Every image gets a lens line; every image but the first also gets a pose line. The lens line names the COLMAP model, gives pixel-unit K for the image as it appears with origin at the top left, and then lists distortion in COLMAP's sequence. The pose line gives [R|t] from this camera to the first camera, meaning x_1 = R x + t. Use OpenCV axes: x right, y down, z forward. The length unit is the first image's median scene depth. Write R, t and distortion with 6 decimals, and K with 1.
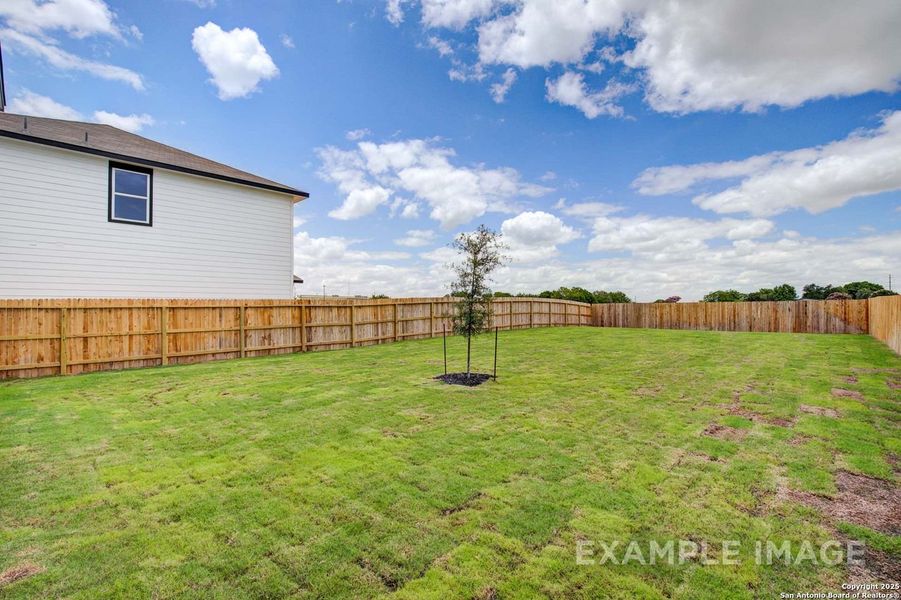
lens RADIAL K [[411.5, 0, 452.0], [0, 411.5, 306.2], [0, 0, 1]] dist [-0.027717, -0.001283]
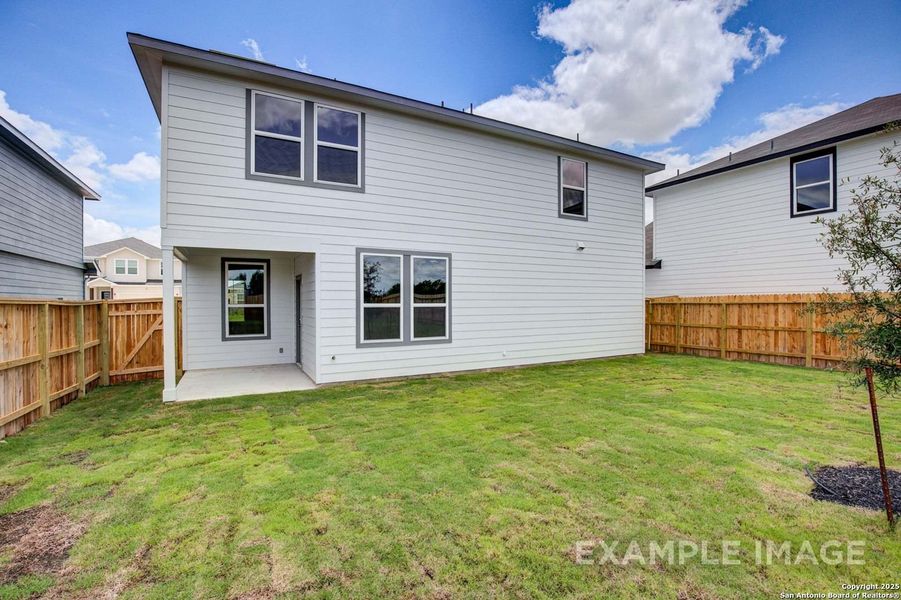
lens RADIAL K [[411.5, 0, 452.8], [0, 411.5, 299.4], [0, 0, 1]] dist [-0.027717, -0.001283]
pose [[-0.312052, 0.005713, -0.950048, 0.427890], [0.014865, 0.999889, 0.001130, -0.019679], [0.949949, -0.013770, -0.312102, 0.560864]]
